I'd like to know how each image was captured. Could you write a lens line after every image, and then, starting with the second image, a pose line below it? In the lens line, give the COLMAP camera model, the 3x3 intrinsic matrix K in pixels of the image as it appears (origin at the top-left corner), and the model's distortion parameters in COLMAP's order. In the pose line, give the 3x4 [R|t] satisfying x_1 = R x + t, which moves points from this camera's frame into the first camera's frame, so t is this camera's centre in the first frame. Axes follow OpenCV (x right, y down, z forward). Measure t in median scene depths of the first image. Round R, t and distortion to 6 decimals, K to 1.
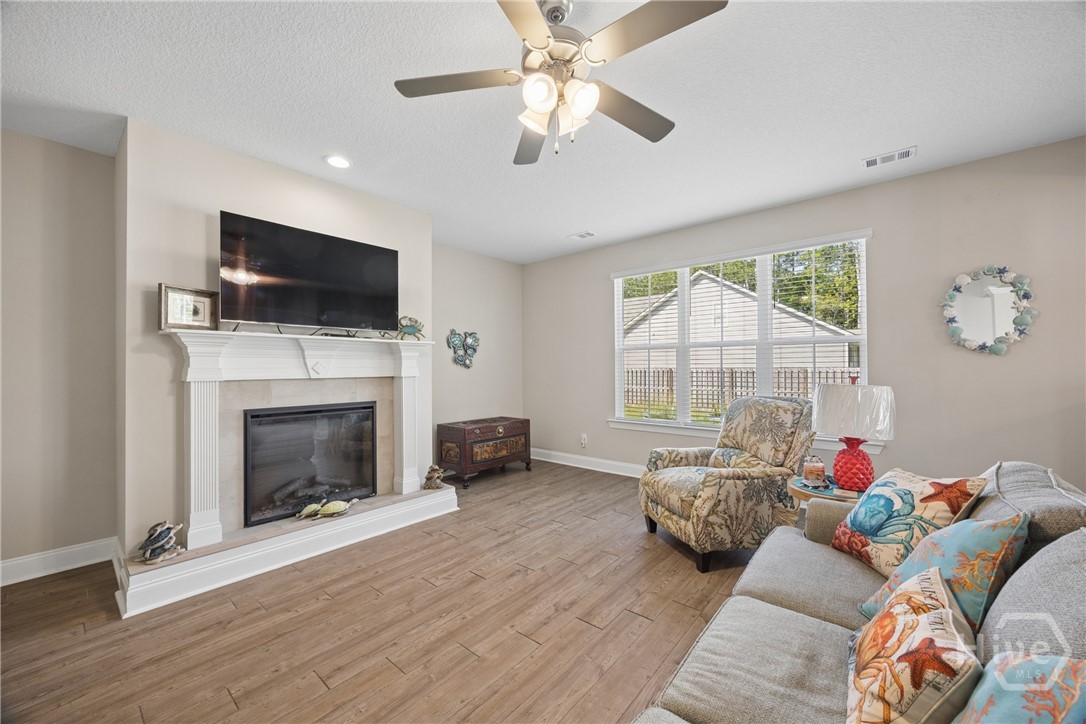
lens RADIAL K [[417.8, 0, 537.7], [0, 417.8, 365.1], [0, 0, 1]] dist [-0.002495, 0.001514]
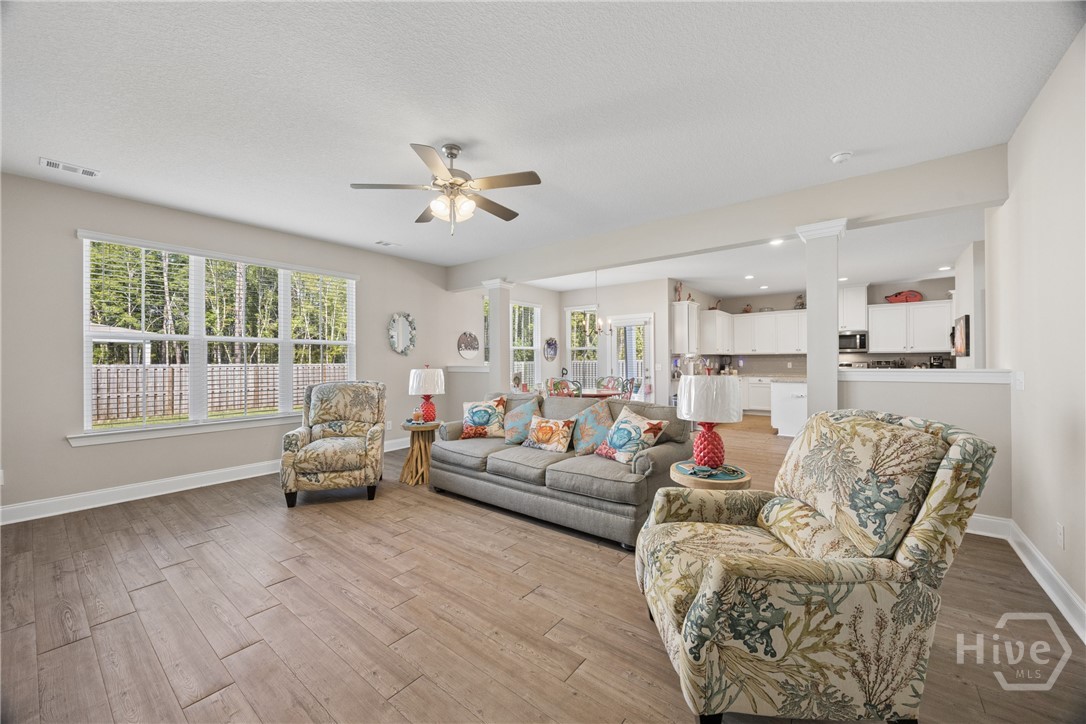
lens RADIAL K [[417.8, 0, 543.6], [0, 417.8, 354.0], [0, 0, 1]] dist [-0.002495, 0.001514]
pose [[-0.036234, 0.020078, 0.999142, -0.886889], [0.002236, 0.999797, -0.020010, 0.009583], [-0.999341, 0.001509, -0.036272, 0.353767]]
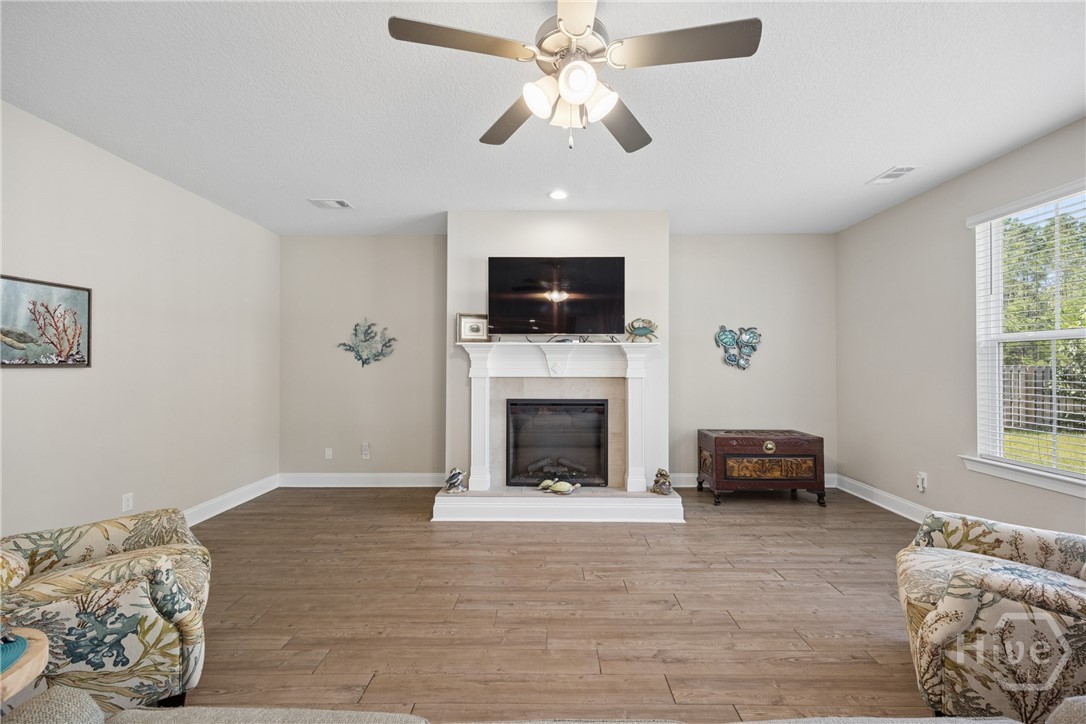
lens RADIAL K [[417.8, 0, 523.7], [0, 417.8, 363.1], [0, 0, 1]] dist [-0.002495, 0.001514]
pose [[0.636858, 0.001160, -0.770980, 0.359797], [-0.000359, 0.999999, 0.001208, -0.010741], [0.770981, -0.000493, 0.636858, 0.165968]]
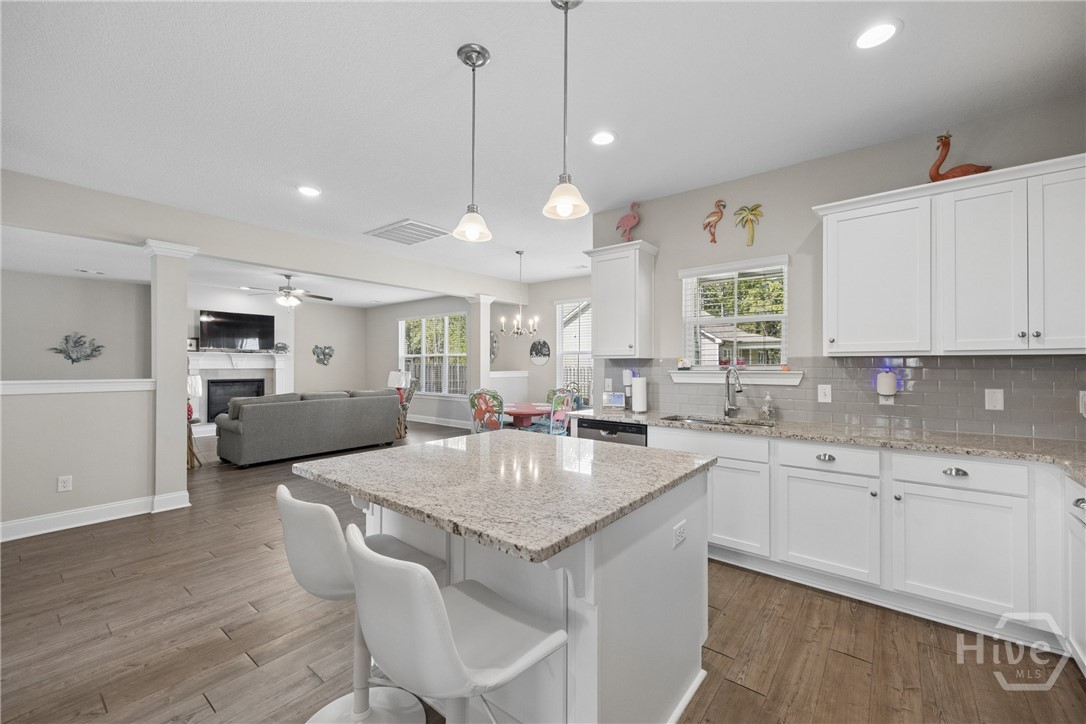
lens RADIAL K [[417.8, 0, 530.3], [0, 417.8, 364.6], [0, 0, 1]] dist [-0.002495, 0.001514]
pose [[0.999085, 0.006442, 0.042277, 1.214167], [-0.006734, 0.999954, 0.006772, -0.024623], [-0.042231, -0.007051, 0.999083, -1.714775]]
